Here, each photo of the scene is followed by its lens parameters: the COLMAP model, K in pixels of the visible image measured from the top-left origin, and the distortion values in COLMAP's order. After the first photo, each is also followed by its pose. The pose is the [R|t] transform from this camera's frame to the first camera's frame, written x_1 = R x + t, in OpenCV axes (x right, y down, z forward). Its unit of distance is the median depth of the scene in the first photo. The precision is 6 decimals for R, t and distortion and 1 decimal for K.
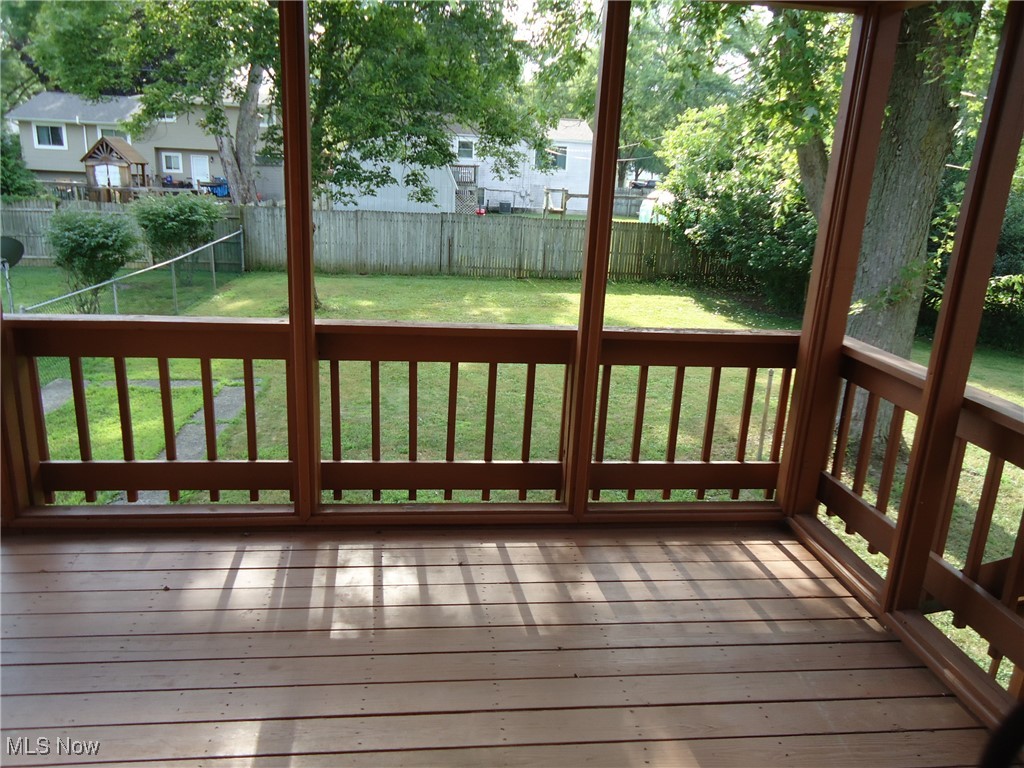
lens RADIAL K [[777.6, 0, 495.1], [0, 777.6, 406.8], [0, 0, 1]] dist [0.022372, 0.000456]
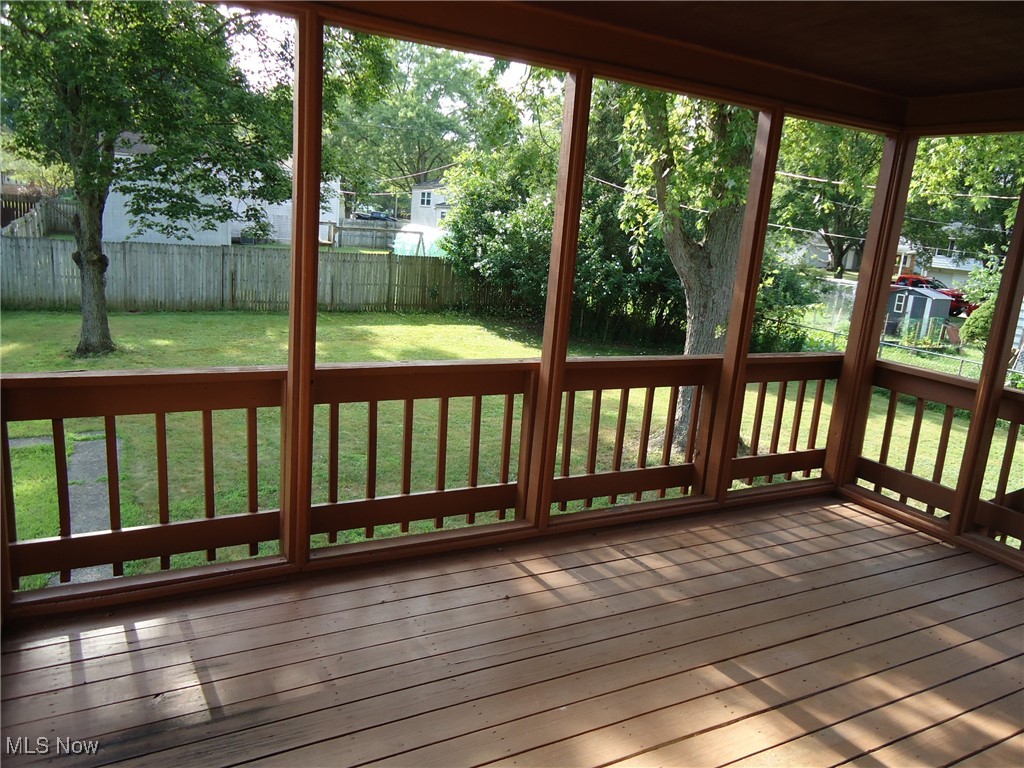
lens RADIAL K [[820.3, 0, 512.0], [0, 820.3, 384.0], [0, 0, 1]] dist [0.030168, 0.003329]
pose [[0.916567, -0.059389, 0.395447, -0.287087], [0.087160, 0.994804, -0.052618, -0.004445], [-0.390267, 0.082695, 0.916980, -0.044699]]
